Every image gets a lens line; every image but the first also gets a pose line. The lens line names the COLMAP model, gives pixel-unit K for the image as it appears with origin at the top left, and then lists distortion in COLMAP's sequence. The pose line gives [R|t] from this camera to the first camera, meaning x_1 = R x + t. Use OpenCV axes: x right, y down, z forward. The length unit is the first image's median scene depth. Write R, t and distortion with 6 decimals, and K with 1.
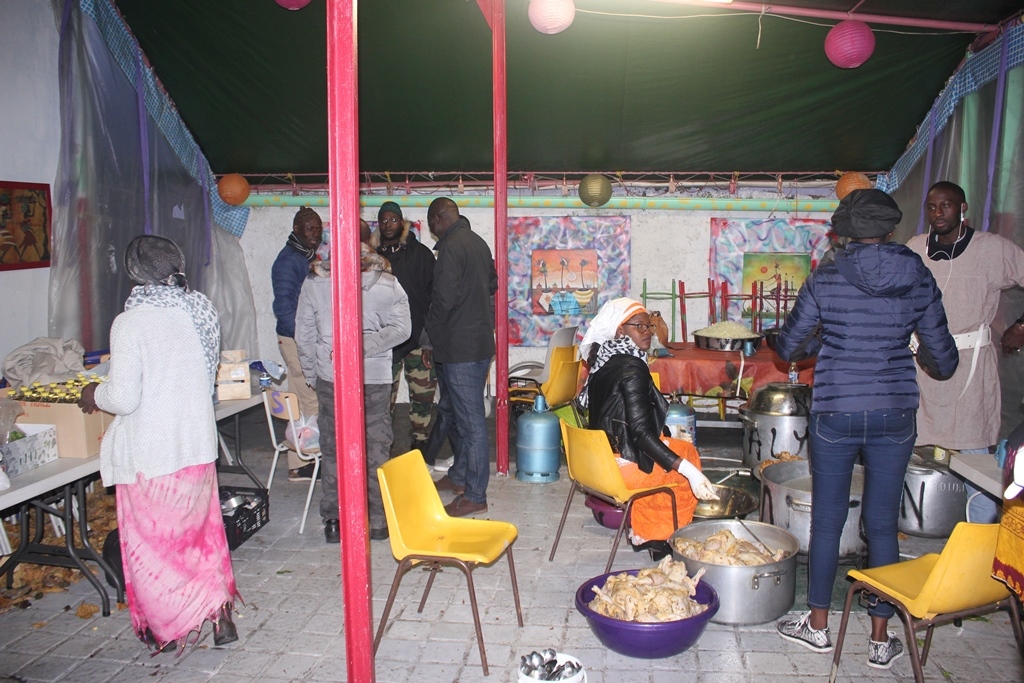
lens RADIAL K [[863.9, 0, 512.0], [0, 863.9, 341.5], [0, 0, 1]] dist [-0.134272, 0.103576]
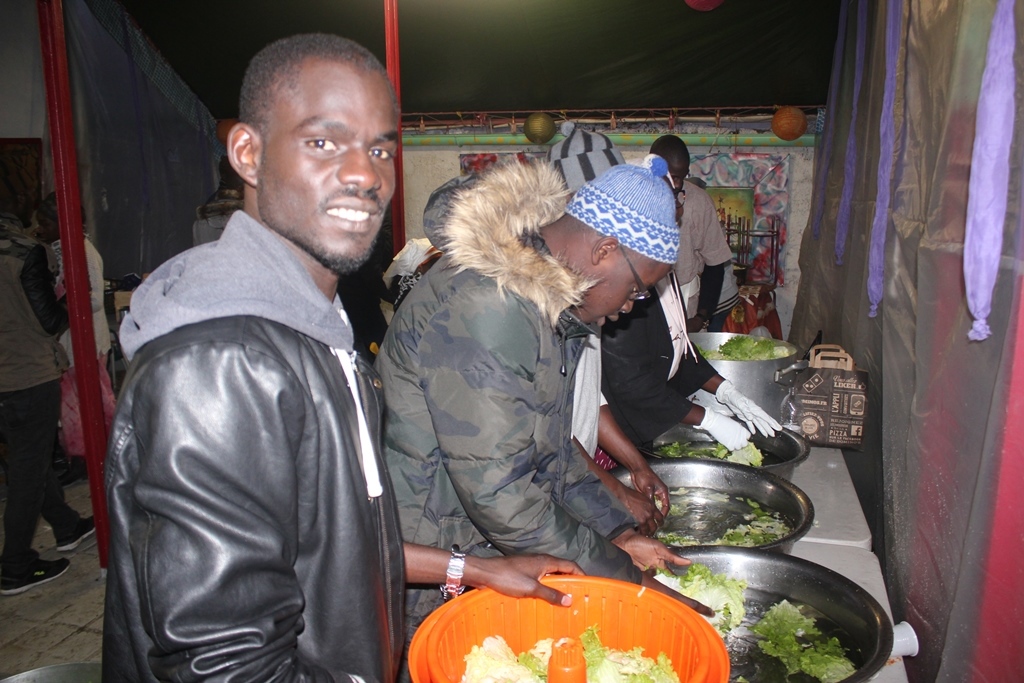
lens RADIAL K [[863.9, 0, 512.0], [0, 863.9, 341.5], [0, 0, 1]] dist [-0.134272, 0.103576]
pose [[0.983872, 0.027385, -0.176767, 0.253145], [-0.010743, 0.995474, 0.094421, -0.014533], [0.178552, -0.090999, 0.979713, -0.057177]]
